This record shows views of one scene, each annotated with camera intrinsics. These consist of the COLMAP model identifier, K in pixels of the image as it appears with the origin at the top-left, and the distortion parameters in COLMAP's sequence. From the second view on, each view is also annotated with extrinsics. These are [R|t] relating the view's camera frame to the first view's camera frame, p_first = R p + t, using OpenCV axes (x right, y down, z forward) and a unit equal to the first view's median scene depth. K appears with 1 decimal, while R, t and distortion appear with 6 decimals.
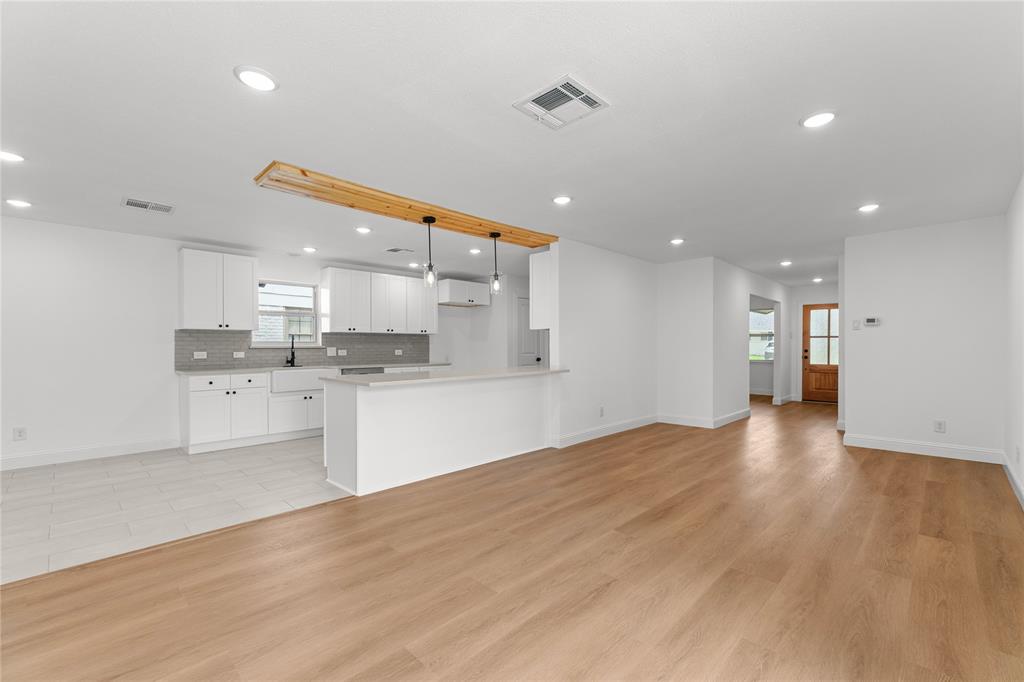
lens RADIAL K [[439.0, 0, 516.2], [0, 439.0, 346.9], [0, 0, 1]] dist [0.005768, 0.000147]
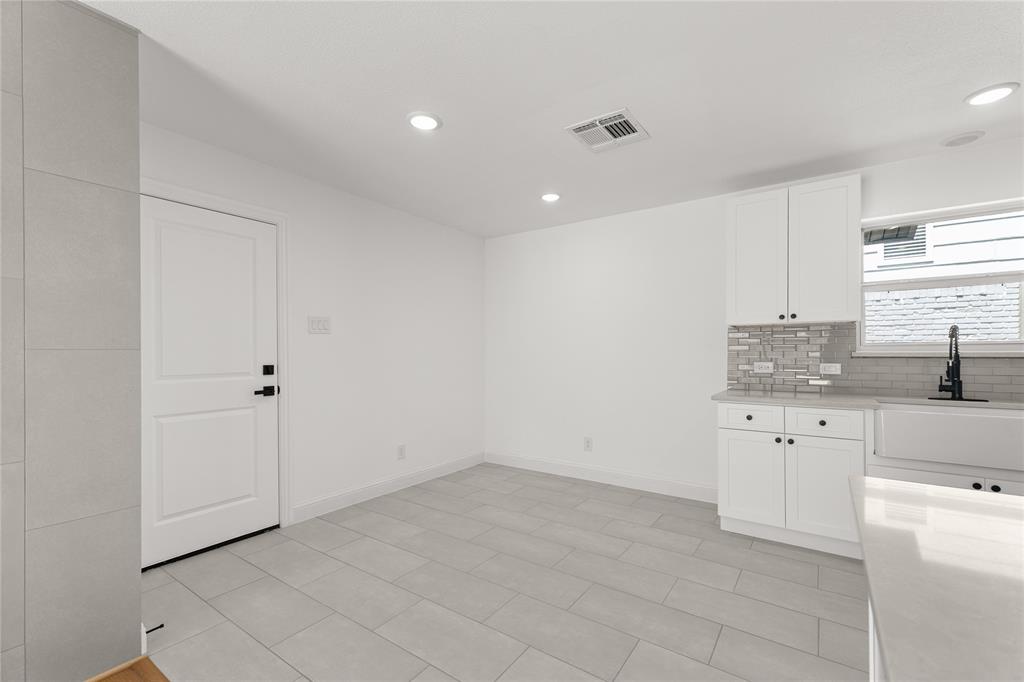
lens RADIAL K [[440.4, 0, 522.8], [0, 440.4, 357.1], [0, 0, 1]] dist [0.009523, 0.000272]
pose [[0.178039, 0.011979, -0.983950, -0.177185], [-0.000691, 0.999927, 0.012048, -0.002697], [0.984023, -0.001466, 0.178034, 0.579424]]
